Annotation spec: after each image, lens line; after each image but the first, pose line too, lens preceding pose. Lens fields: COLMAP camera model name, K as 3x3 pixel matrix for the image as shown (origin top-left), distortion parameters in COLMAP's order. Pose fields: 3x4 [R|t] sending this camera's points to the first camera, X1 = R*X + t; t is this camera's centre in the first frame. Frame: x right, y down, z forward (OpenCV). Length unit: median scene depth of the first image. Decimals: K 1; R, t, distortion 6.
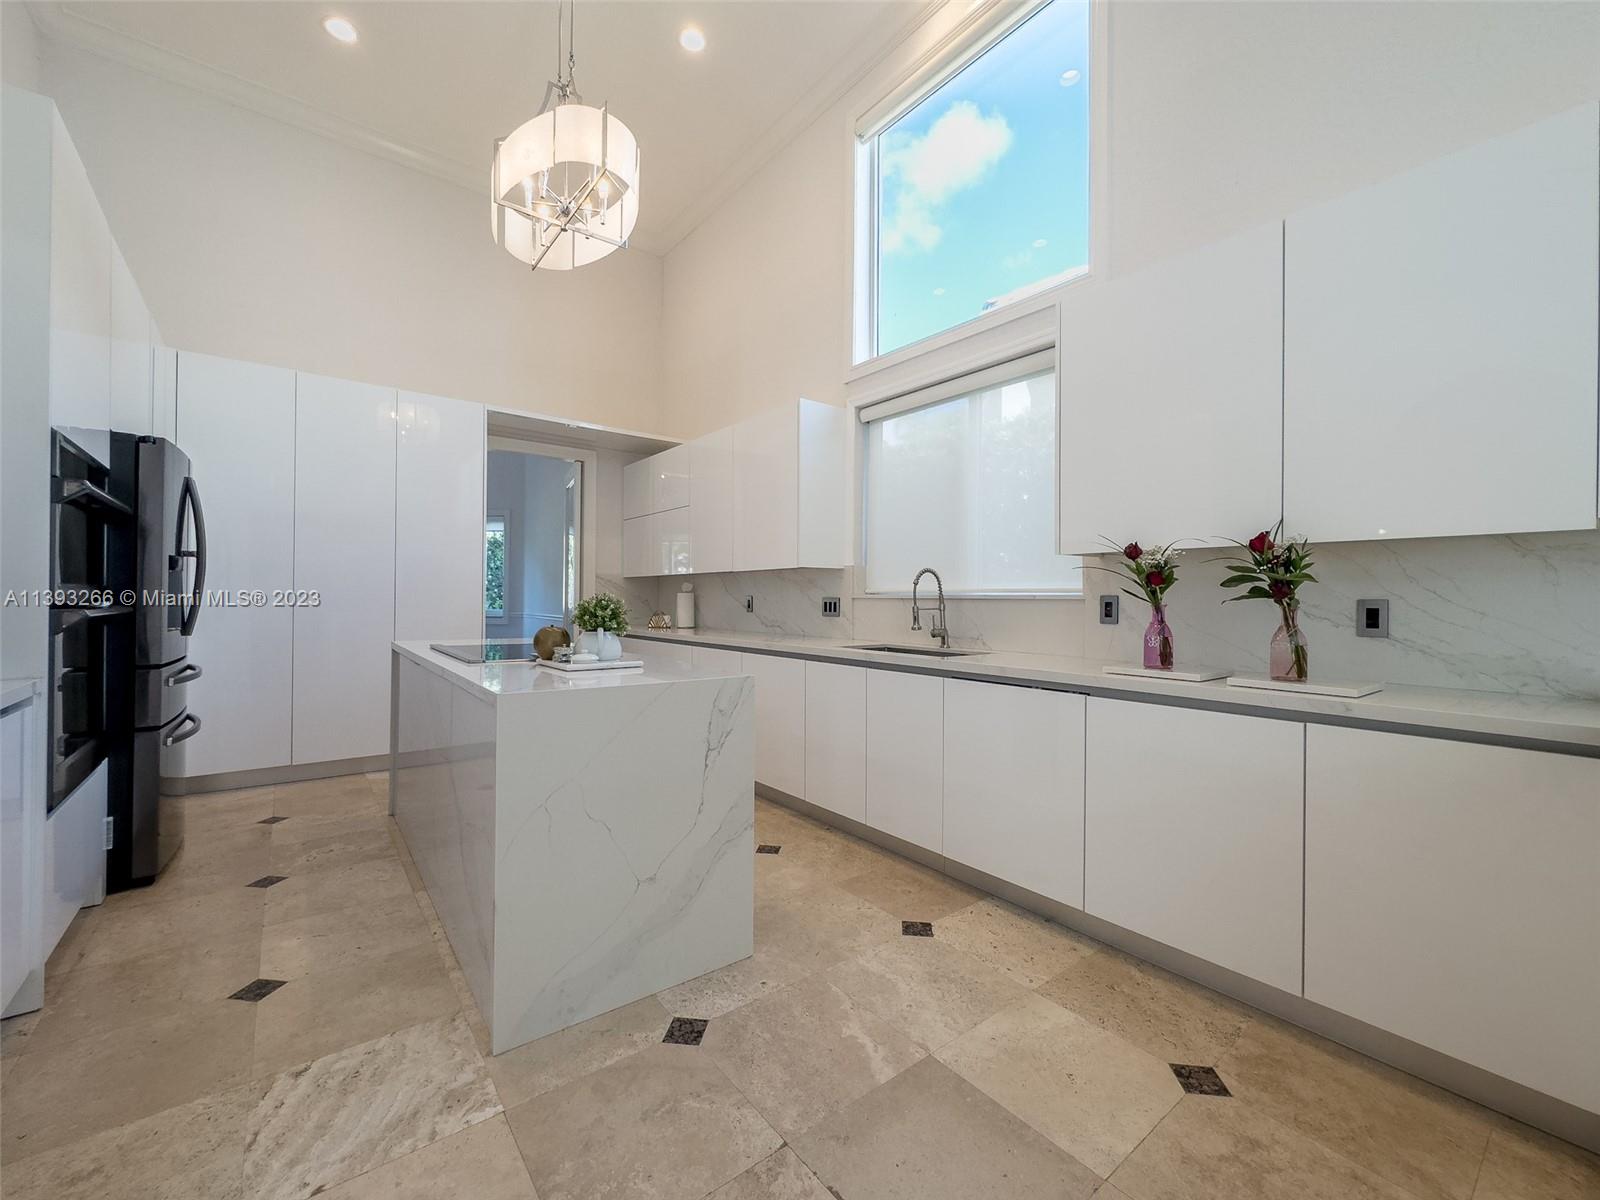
lens RADIAL K [[649.1, 0, 811.8], [0, 649.1, 598.7], [0, 0, 1]] dist [-0.002331, 0.000984]
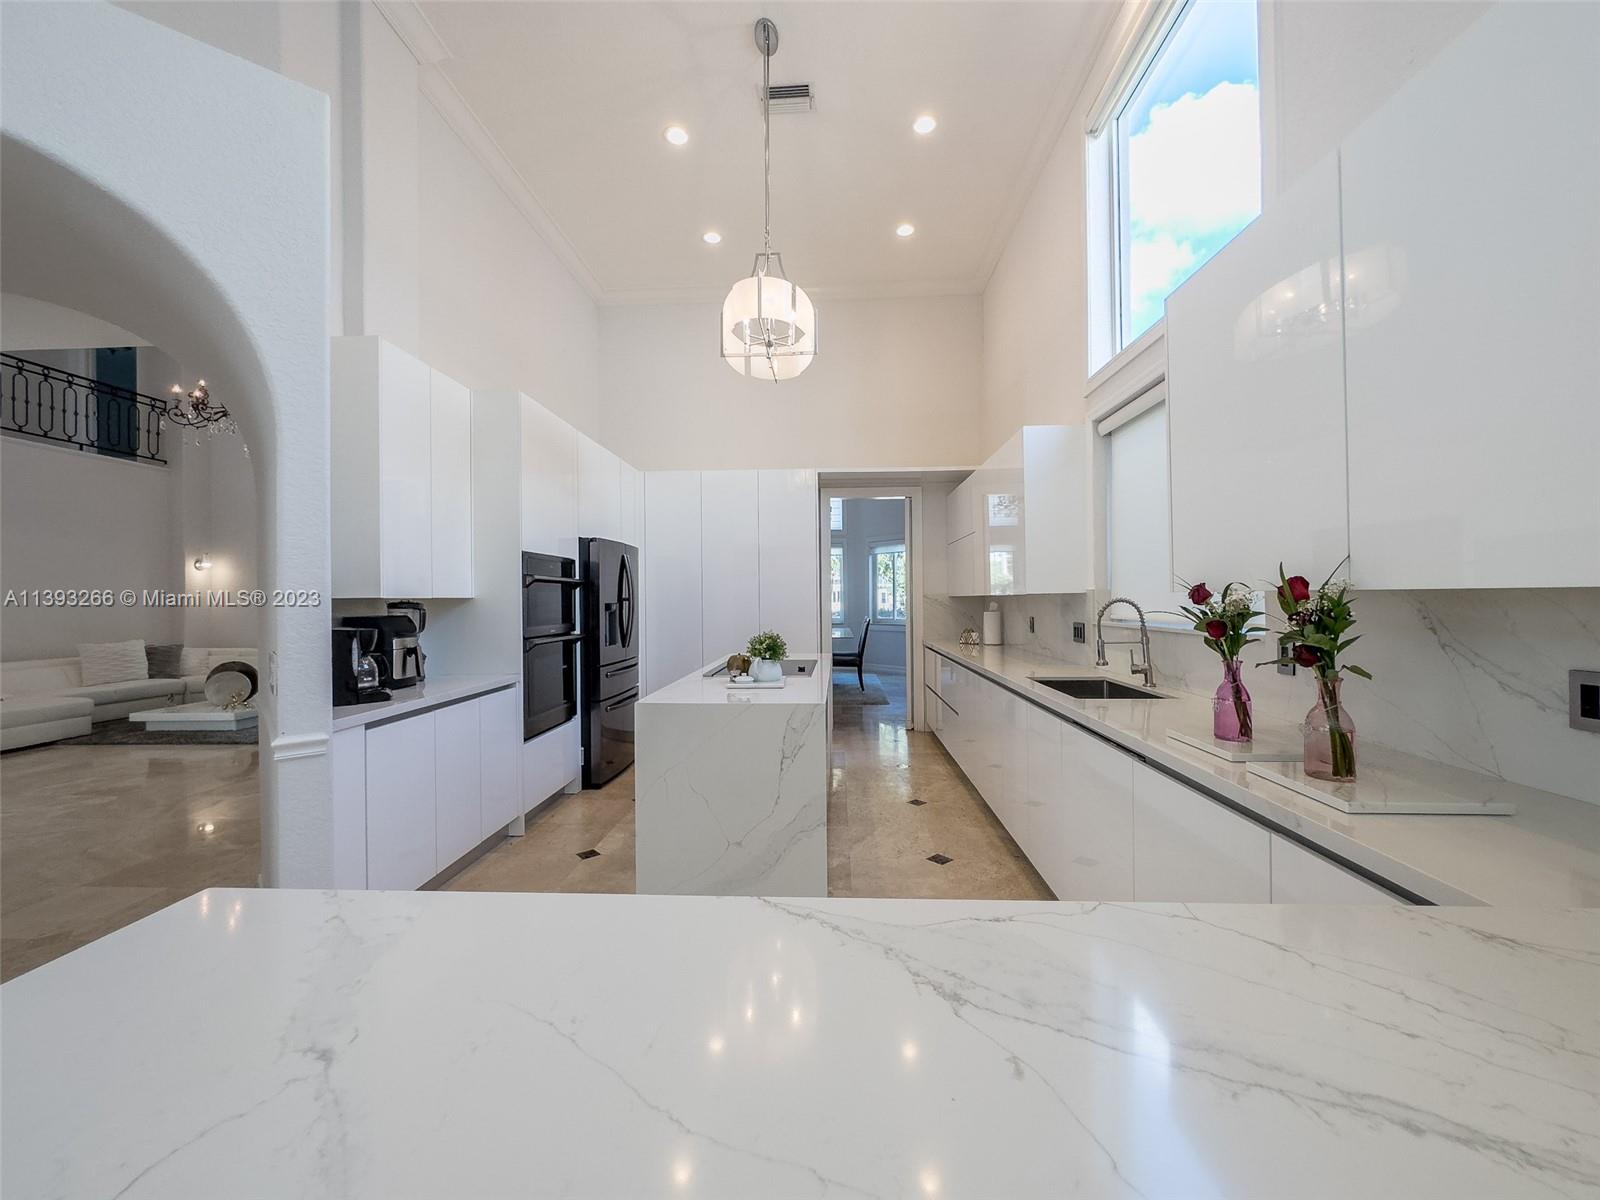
lens RADIAL K [[649.1, 0, 814.2], [0, 649.1, 598.6], [0, 0, 1]] dist [-0.002331, 0.000984]
pose [[0.757347, -0.014496, -0.652852, 0.581134], [0.015371, 0.999872, -0.004370, -0.063018], [0.652832, -0.006725, 0.757473, 0.037987]]
